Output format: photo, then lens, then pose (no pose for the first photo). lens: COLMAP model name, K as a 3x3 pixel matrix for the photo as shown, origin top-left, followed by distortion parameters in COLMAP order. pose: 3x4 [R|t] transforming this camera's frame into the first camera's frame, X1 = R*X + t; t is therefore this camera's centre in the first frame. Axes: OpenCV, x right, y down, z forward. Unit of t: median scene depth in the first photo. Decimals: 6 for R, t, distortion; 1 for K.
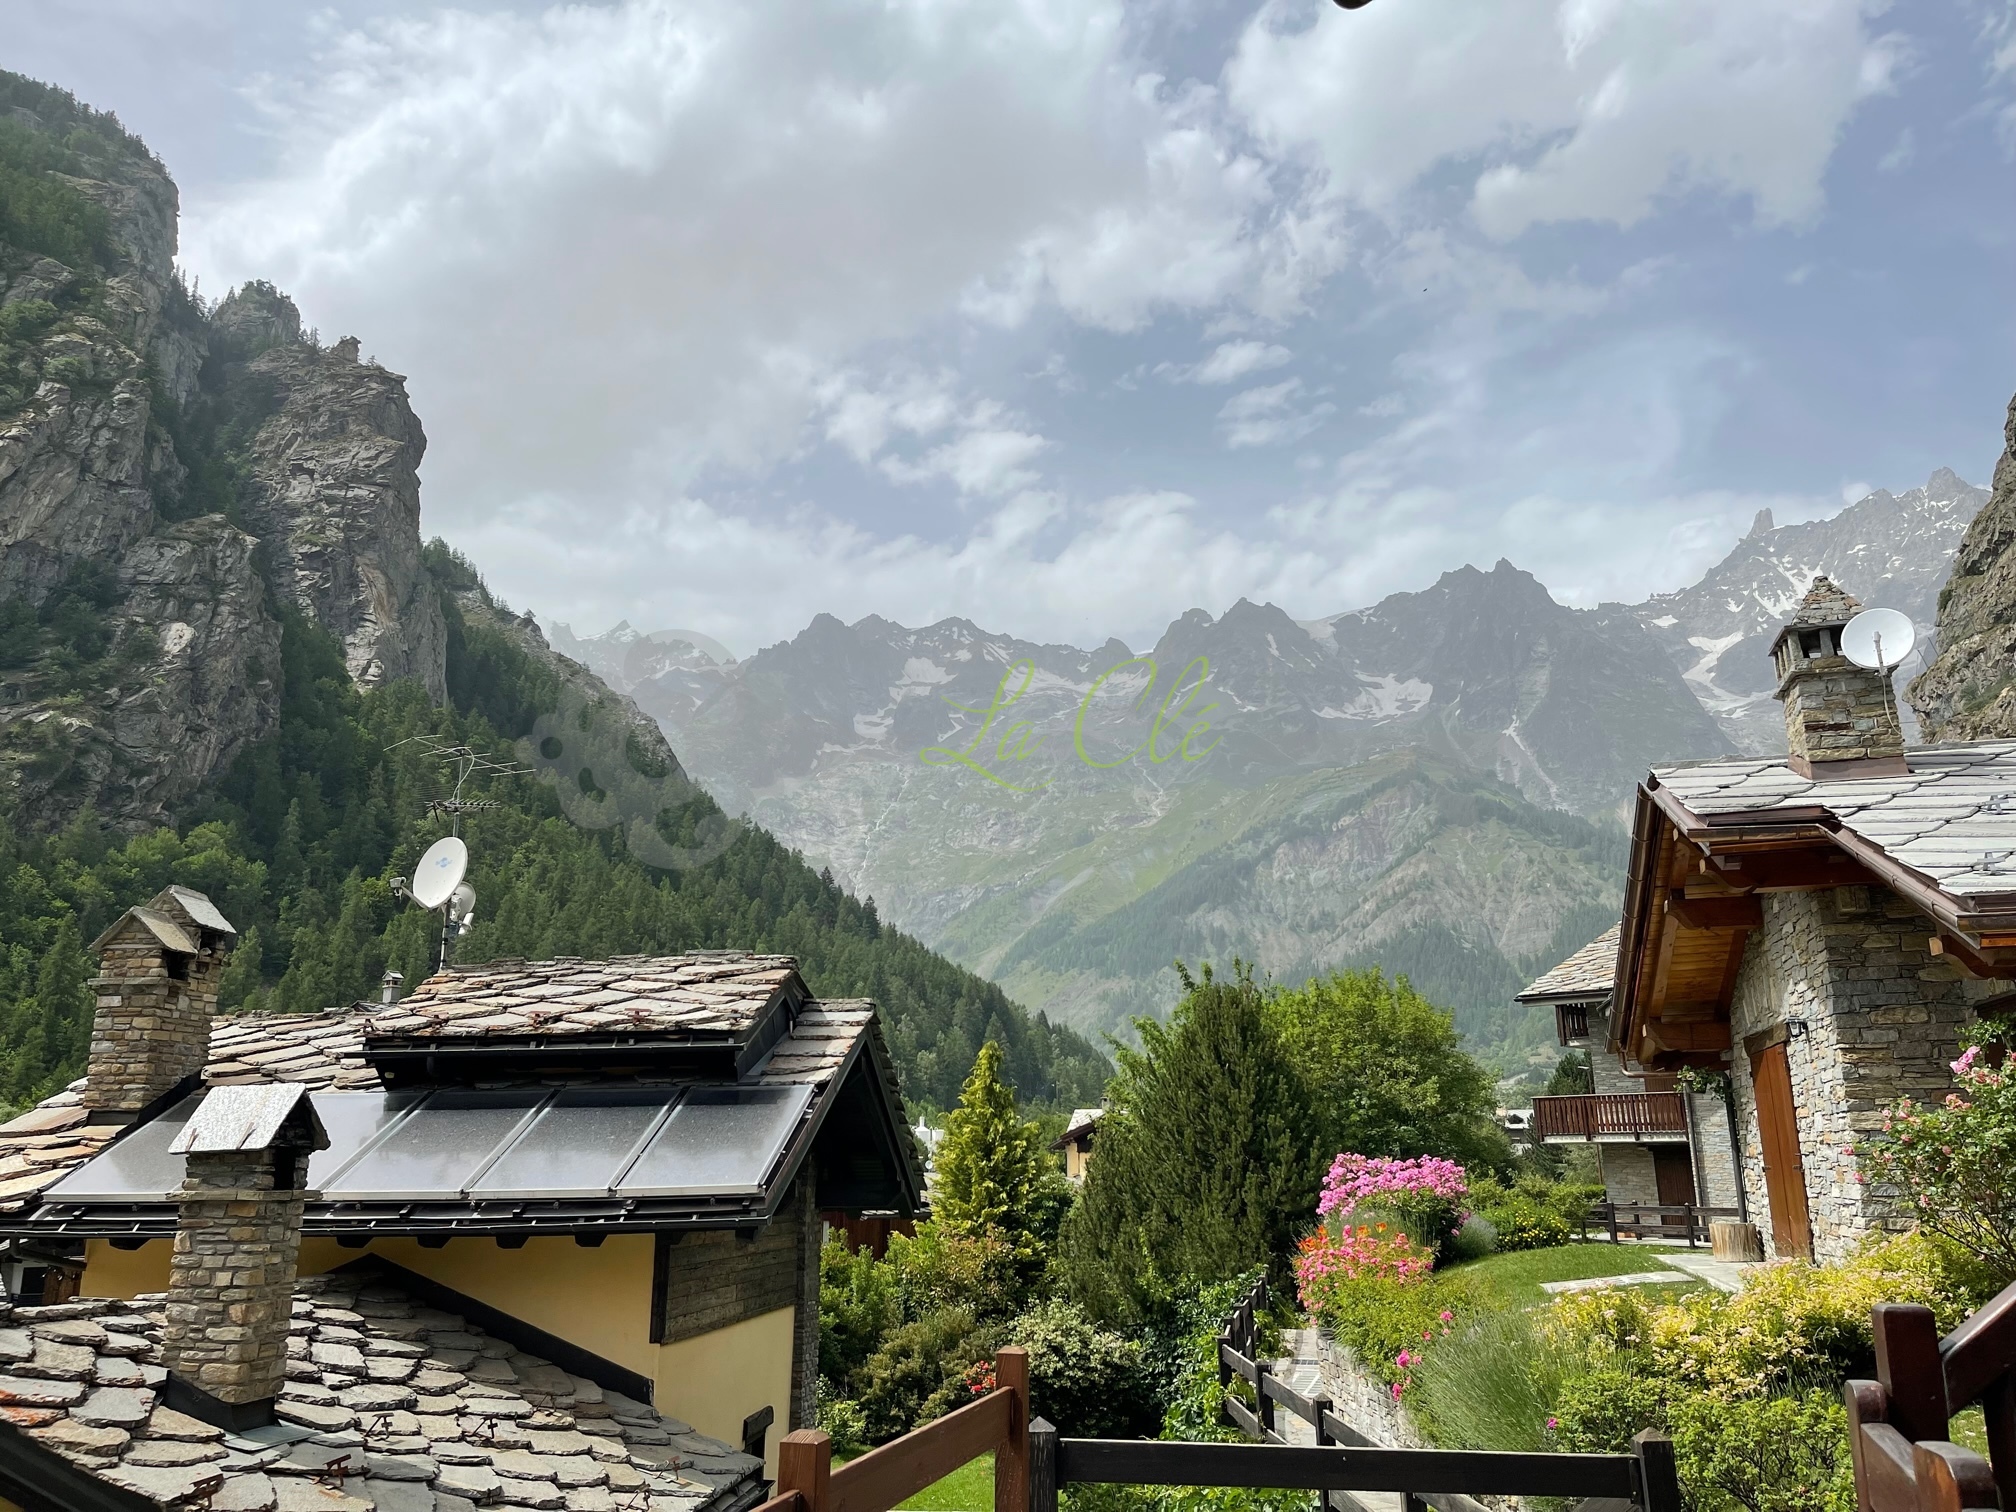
lens RADIAL K [[1506.0, 0, 1011.9], [0, 1506.0, 771.6], [0, 0, 1]] dist [0.072050, -0.102870]
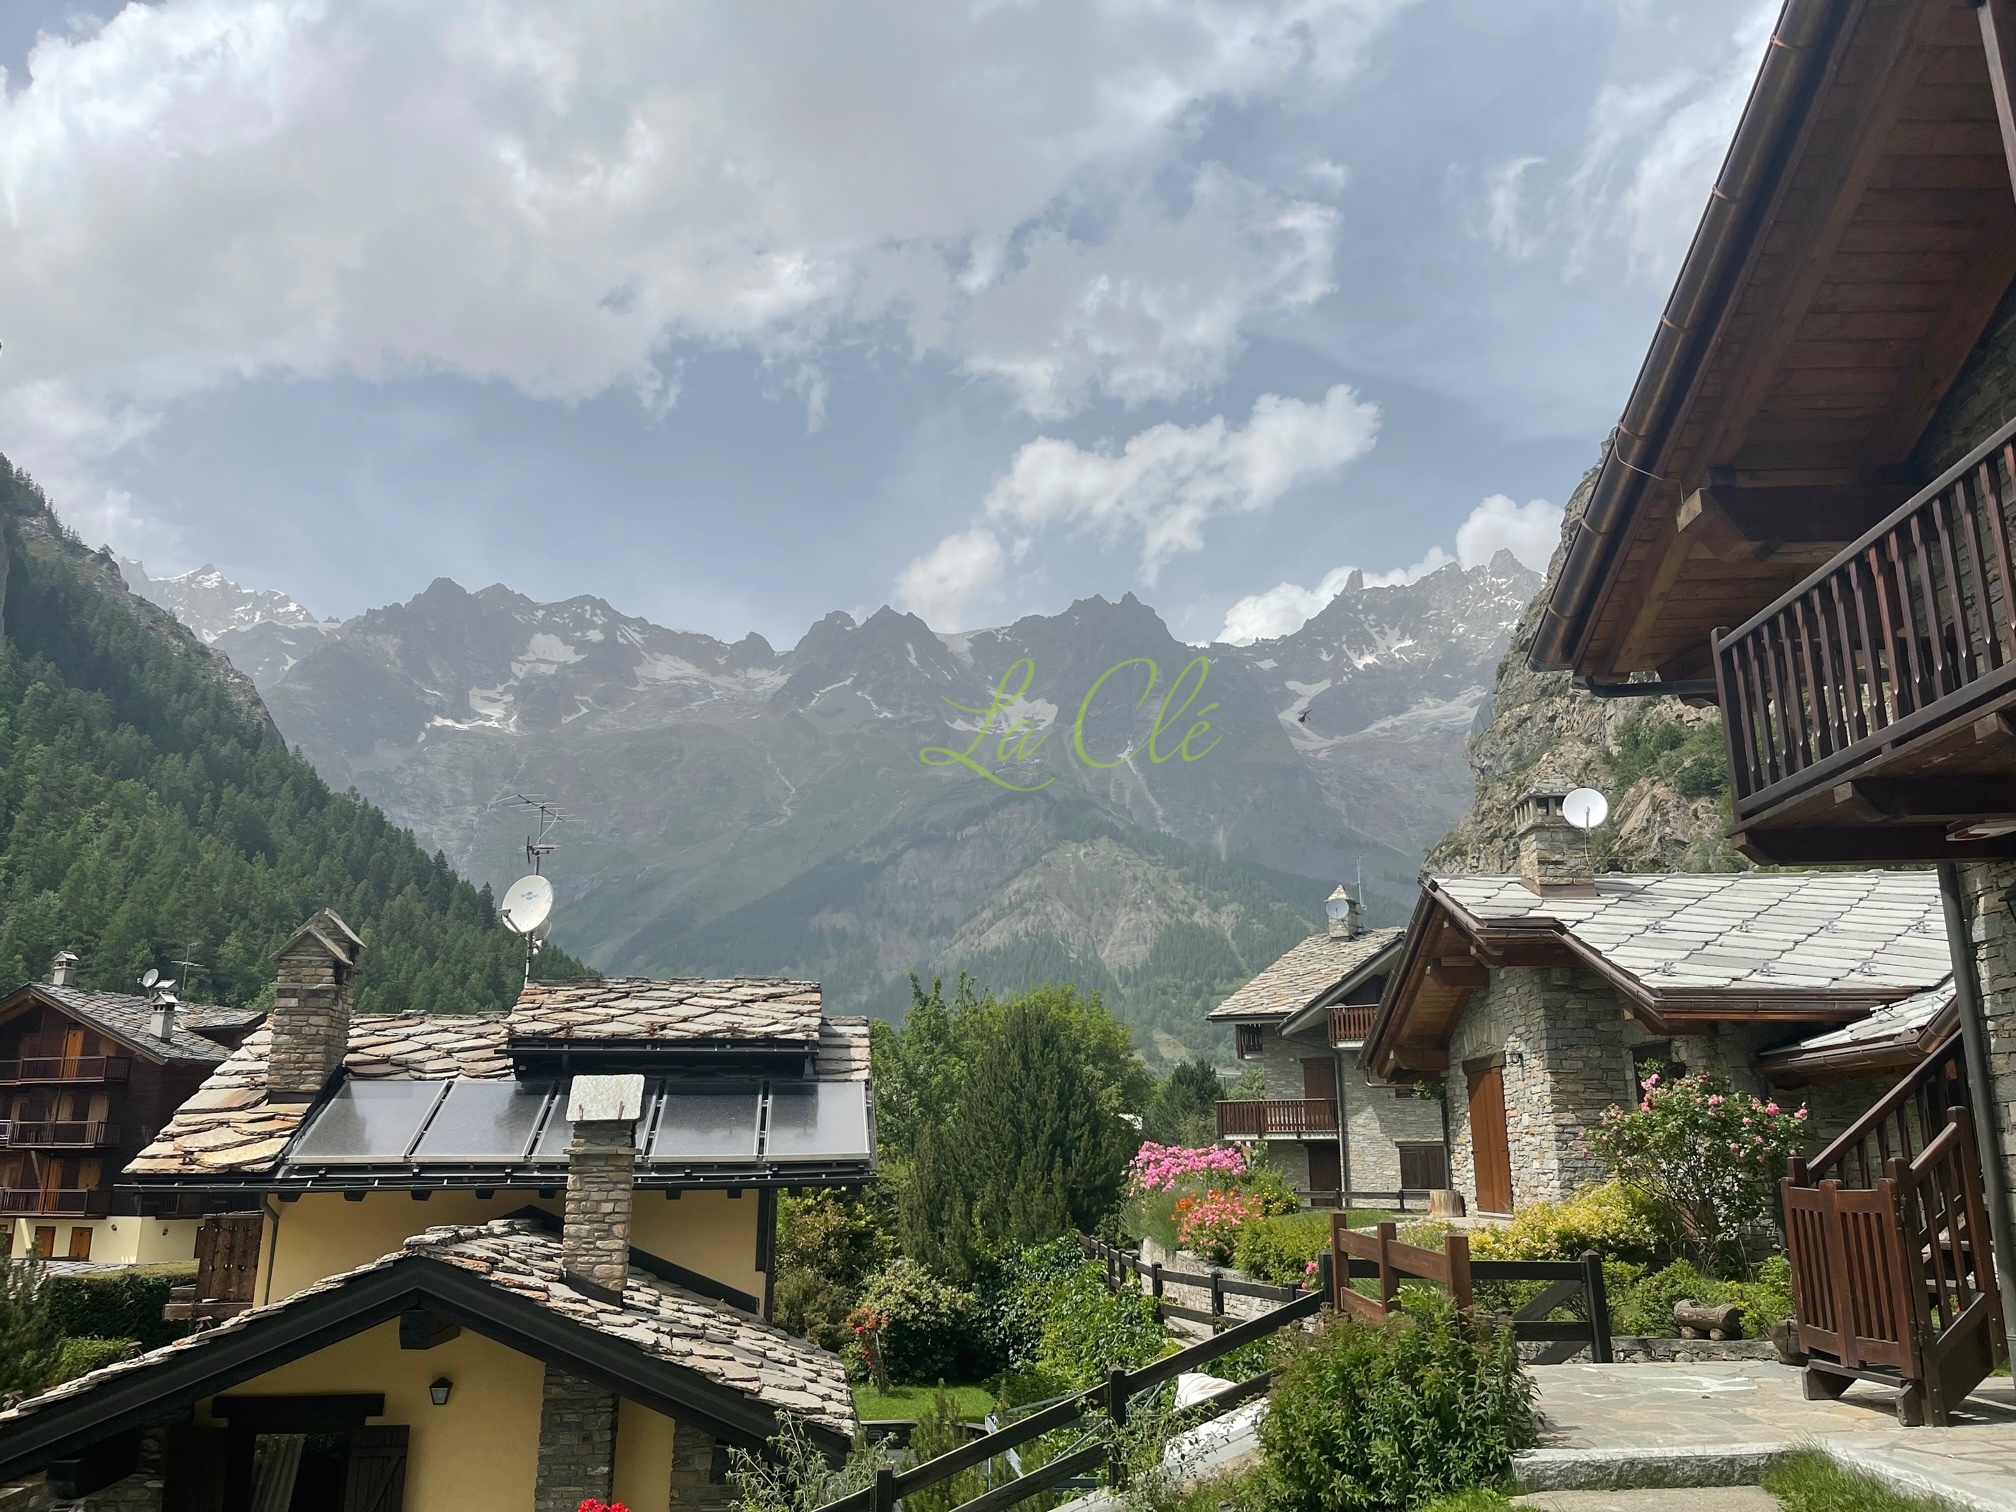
lens RADIAL K [[1506.0, 0, 1011.9], [0, 1506.0, 771.6], [0, 0, 1]] dist [0.072050, -0.102870]
pose [[0.967930, 0.069590, 0.241390, -0.316552], [-0.069407, 0.997545, -0.009272, -0.059337], [-0.241443, -0.007780, 0.970384, -0.305048]]
